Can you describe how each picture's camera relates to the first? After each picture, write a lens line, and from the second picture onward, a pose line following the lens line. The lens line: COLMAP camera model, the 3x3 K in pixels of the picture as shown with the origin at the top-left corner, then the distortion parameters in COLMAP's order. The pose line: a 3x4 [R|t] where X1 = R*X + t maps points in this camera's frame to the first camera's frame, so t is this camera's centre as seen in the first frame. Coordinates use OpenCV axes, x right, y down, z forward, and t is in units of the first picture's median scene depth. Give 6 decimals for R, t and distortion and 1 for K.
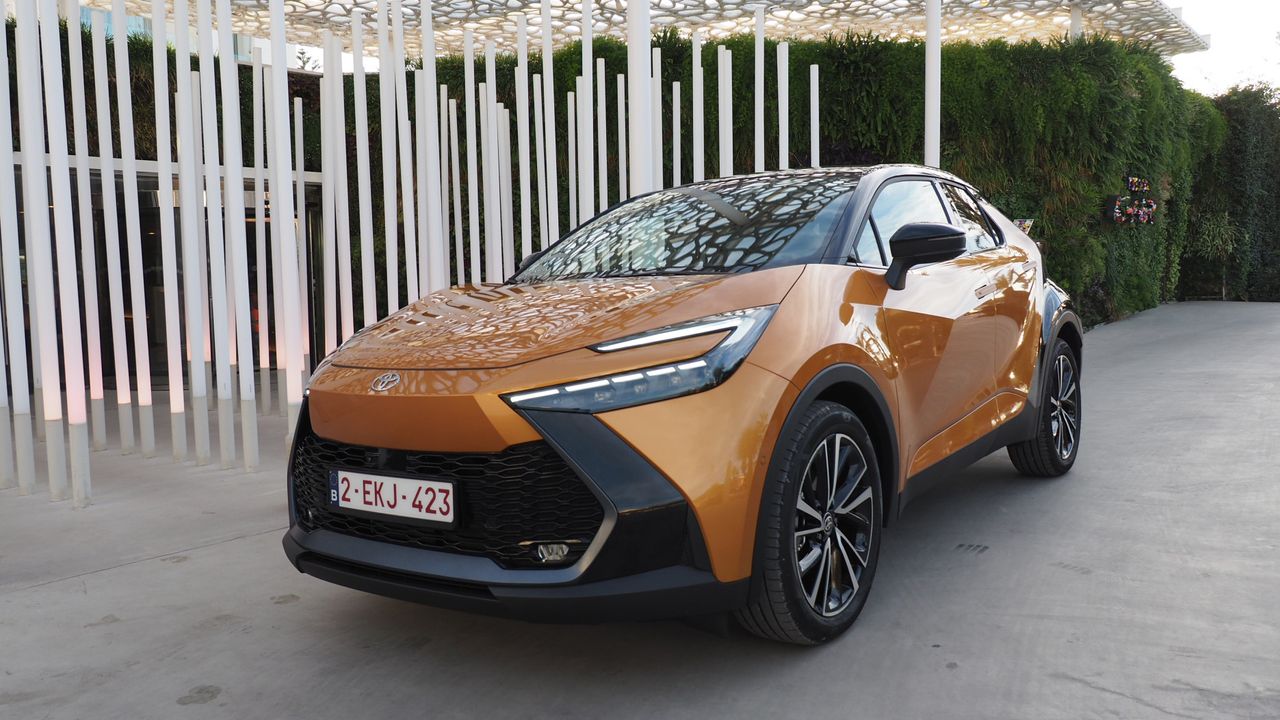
lens RADIAL K [[999.3, 0, 626.2], [0, 999.3, 355.4], [0, 0, 1]] dist [-0.015351, -0.001010]
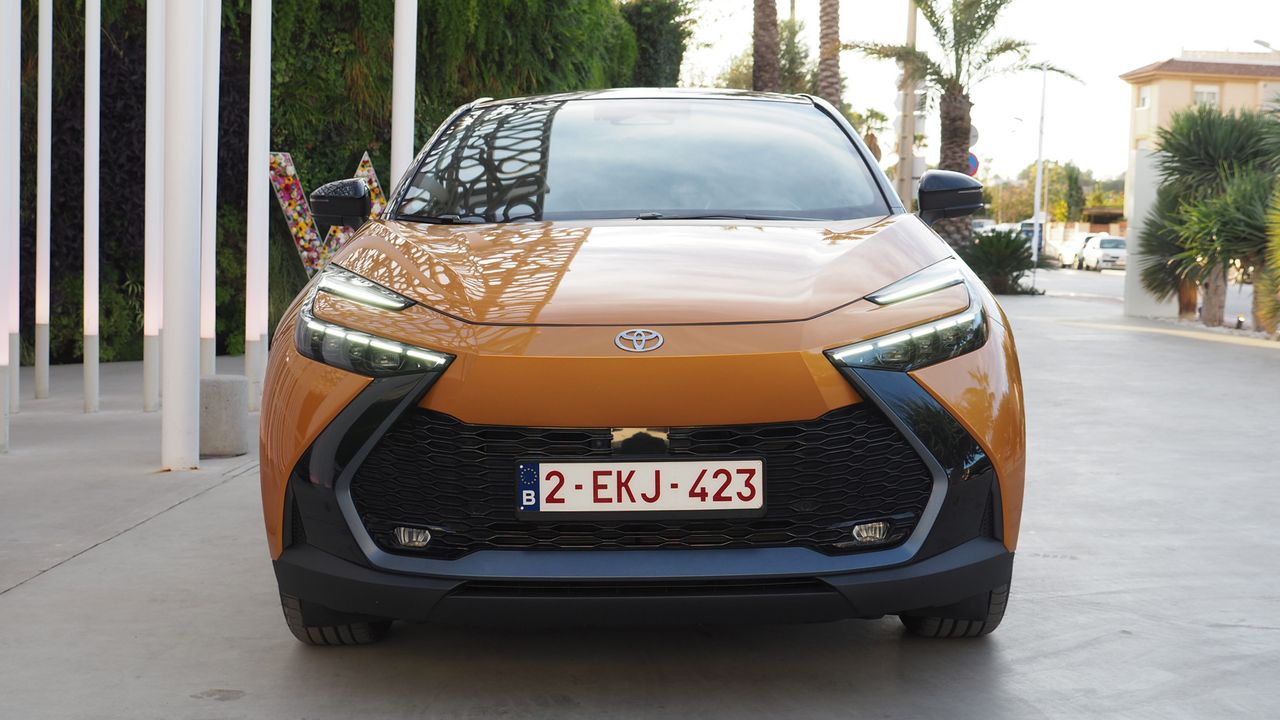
lens RADIAL K [[1744.0, 0, 643.4], [0, 1744.0, 362.9], [0, 0, 1]] dist [-0.055748, 0.000000]
pose [[0.805829, -0.005712, 0.592121, -1.013071], [0.012848, 0.999887, -0.007840, 0.052785], [-0.592009, 0.013925, 0.805811, -0.095818]]
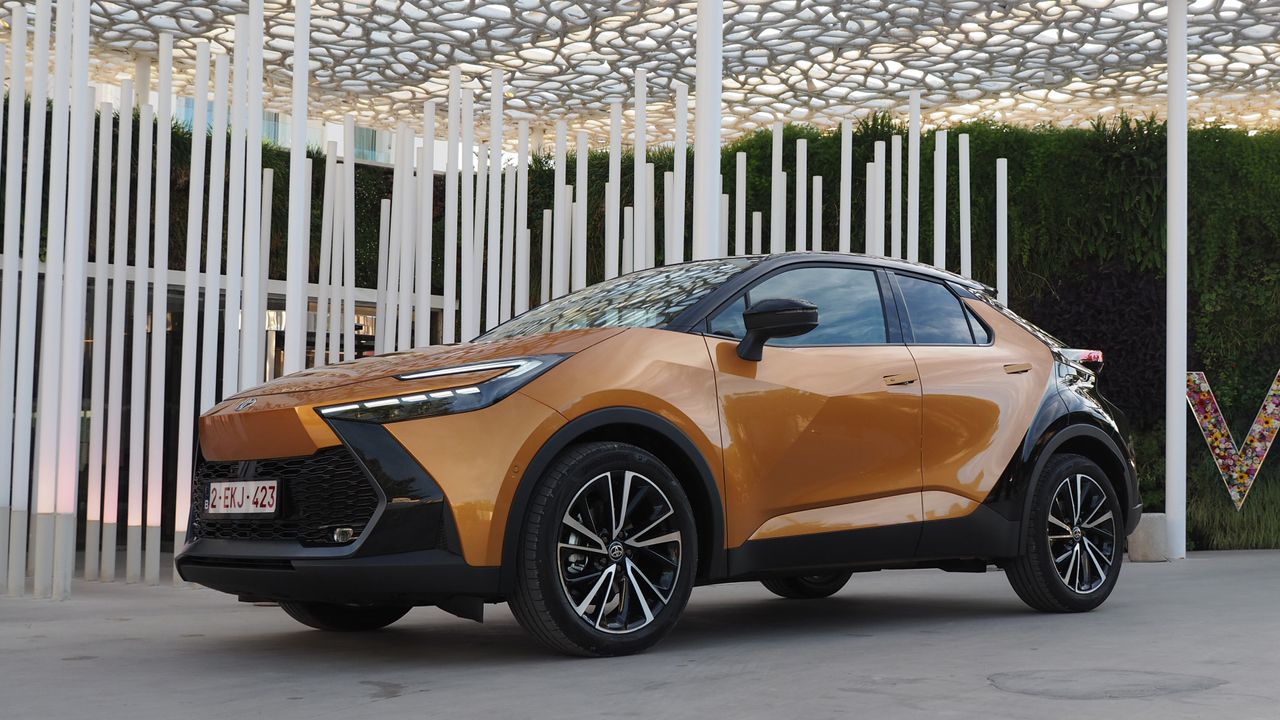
lens RADIAL K [[1517.9, 0, 645.7], [0, 1517.9, 365.3], [0, 0, 1]] dist [-0.003690, 0.000000]
pose [[0.978851, 0.023589, -0.203209, 0.597103], [-0.054099, 0.987815, -0.145924, 0.217159], [0.197291, 0.153831, 0.968200, -0.689413]]
